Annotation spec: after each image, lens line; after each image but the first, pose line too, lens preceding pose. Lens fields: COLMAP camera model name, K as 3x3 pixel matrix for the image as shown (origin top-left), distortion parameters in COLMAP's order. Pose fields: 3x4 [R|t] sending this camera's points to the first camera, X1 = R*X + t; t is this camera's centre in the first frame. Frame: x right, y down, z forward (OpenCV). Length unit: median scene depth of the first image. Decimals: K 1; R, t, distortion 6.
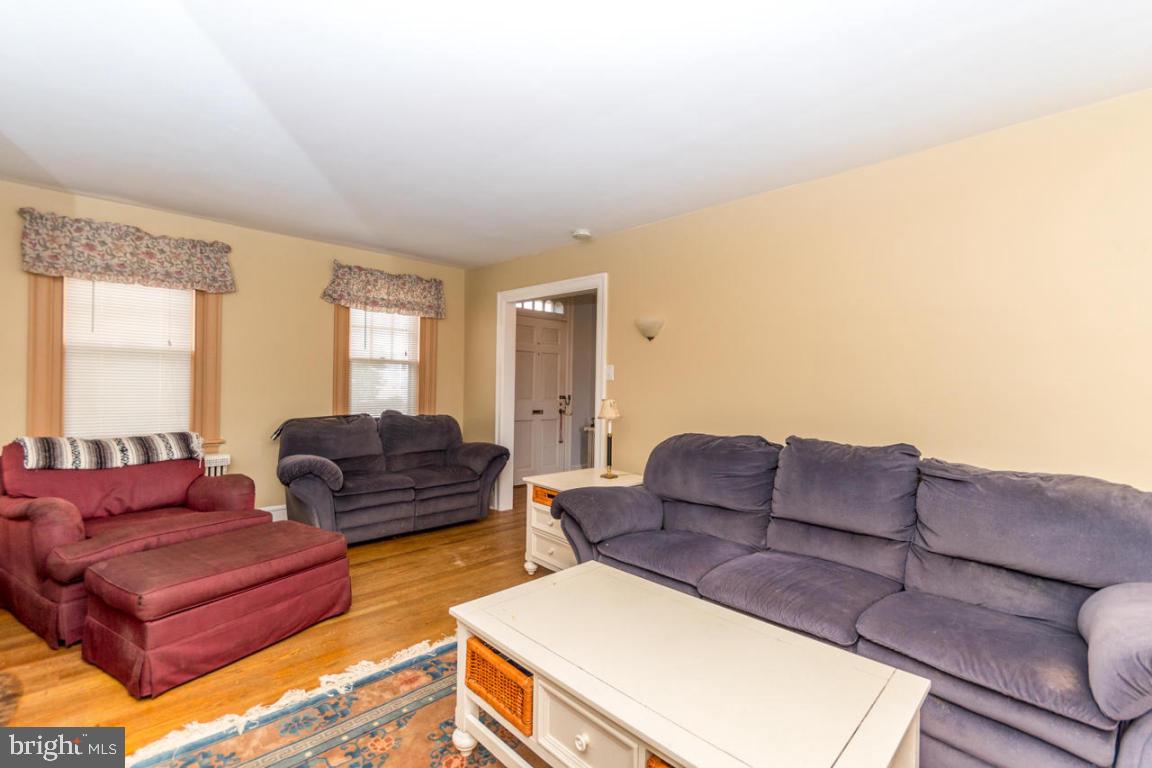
lens RADIAL K [[500.3, 0, 575.4], [0, 500.3, 385.4], [0, 0, 1]] dist [0.000417, 0.000119]
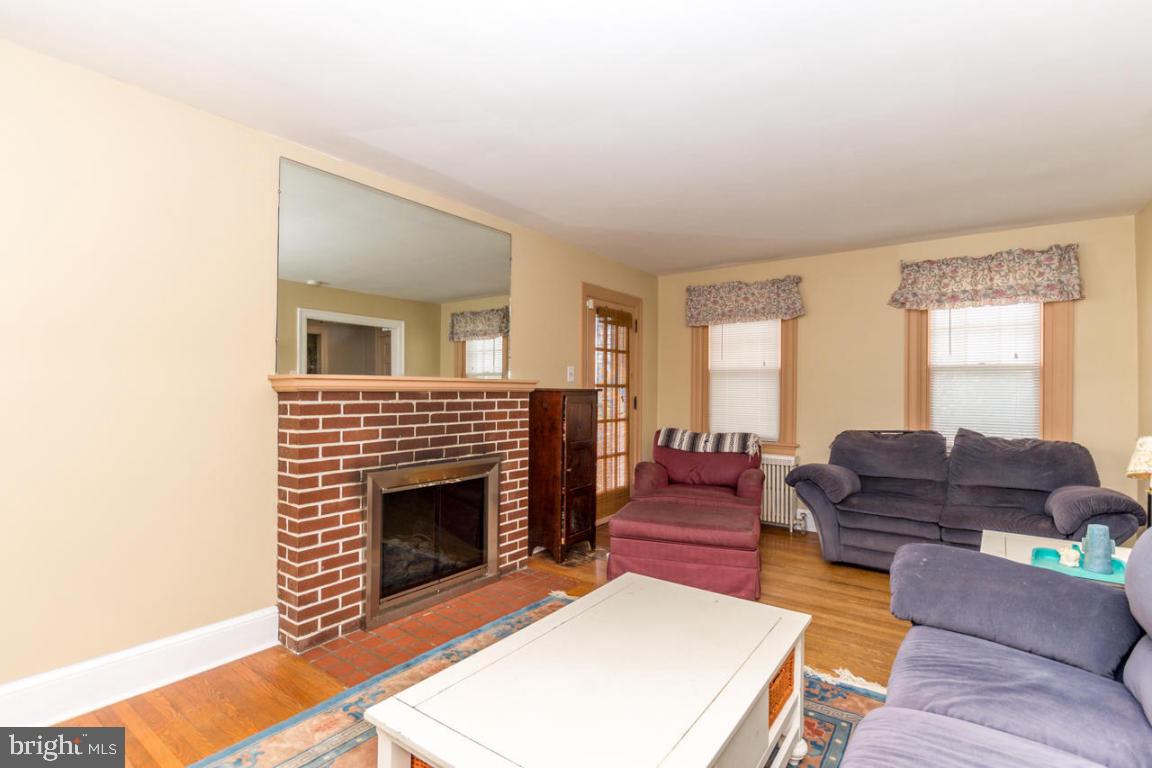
lens RADIAL K [[546.4, 0, 575.7], [0, 546.4, 384.7], [0, 0, 1]] dist [-0.000350, -0.000140]
pose [[0.171459, -0.027291, -0.984813, 0.433539], [-0.010008, 0.999516, -0.029441, 0.012680], [0.985140, 0.014904, 0.171103, 0.267233]]
